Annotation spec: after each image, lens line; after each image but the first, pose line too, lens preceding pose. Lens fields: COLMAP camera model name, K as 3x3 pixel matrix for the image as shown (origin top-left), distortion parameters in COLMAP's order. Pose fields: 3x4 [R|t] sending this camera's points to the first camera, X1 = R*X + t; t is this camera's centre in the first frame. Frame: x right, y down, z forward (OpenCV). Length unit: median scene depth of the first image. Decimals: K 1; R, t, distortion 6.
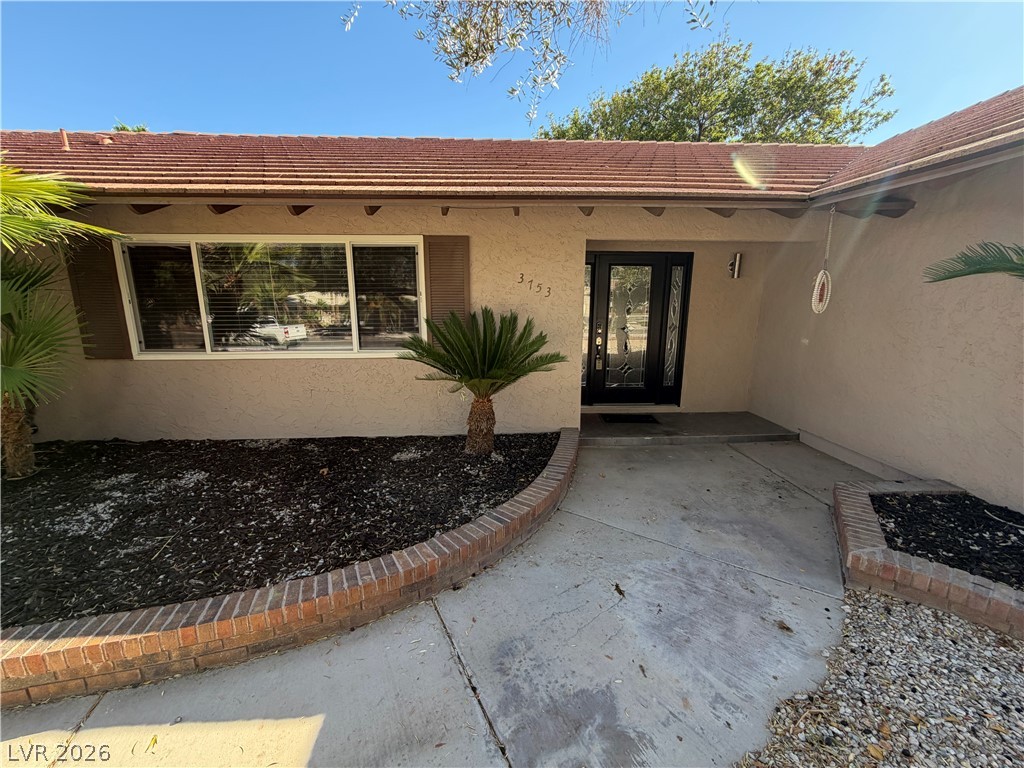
lens RADIAL K [[410.3, 0, 507.7], [0, 410.3, 385.3], [0, 0, 1]] dist [-0.002106, 0.001068]
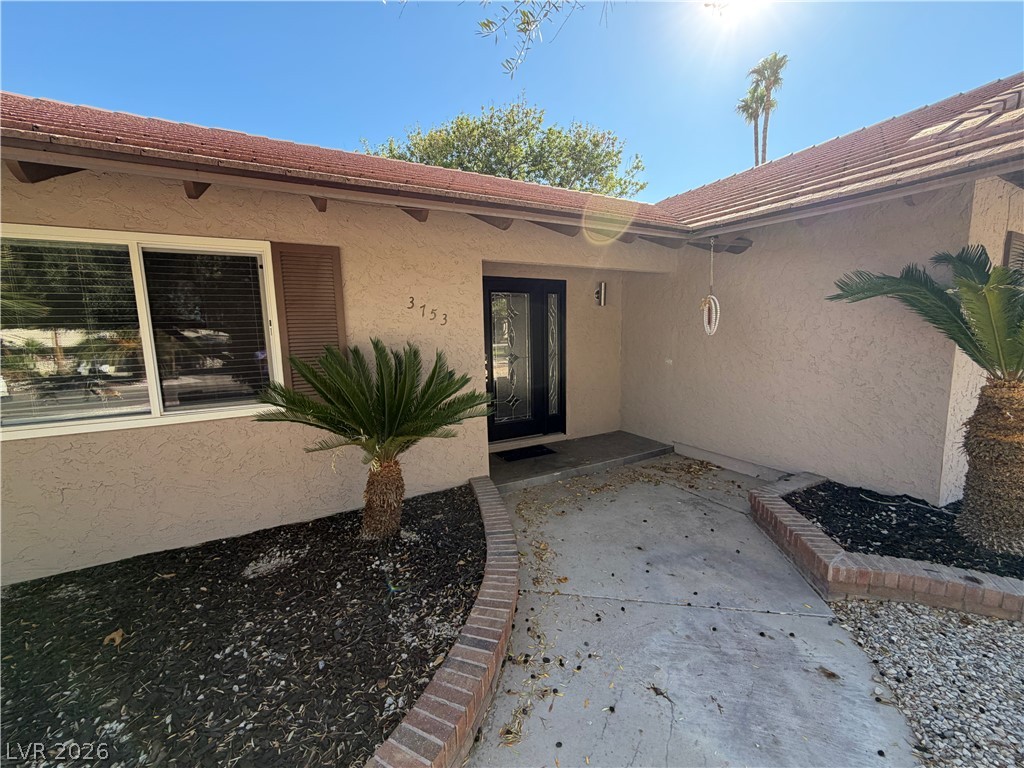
lens RADIAL K [[410.3, 0, 509.1], [0, 410.3, 384.2], [0, 0, 1]] dist [-0.002106, 0.001068]
pose [[0.902044, -0.075983, 0.424904, -0.152050], [0.109111, 0.992554, -0.054143, -0.037952], [-0.417626, 0.095201, 0.903618, 0.209685]]
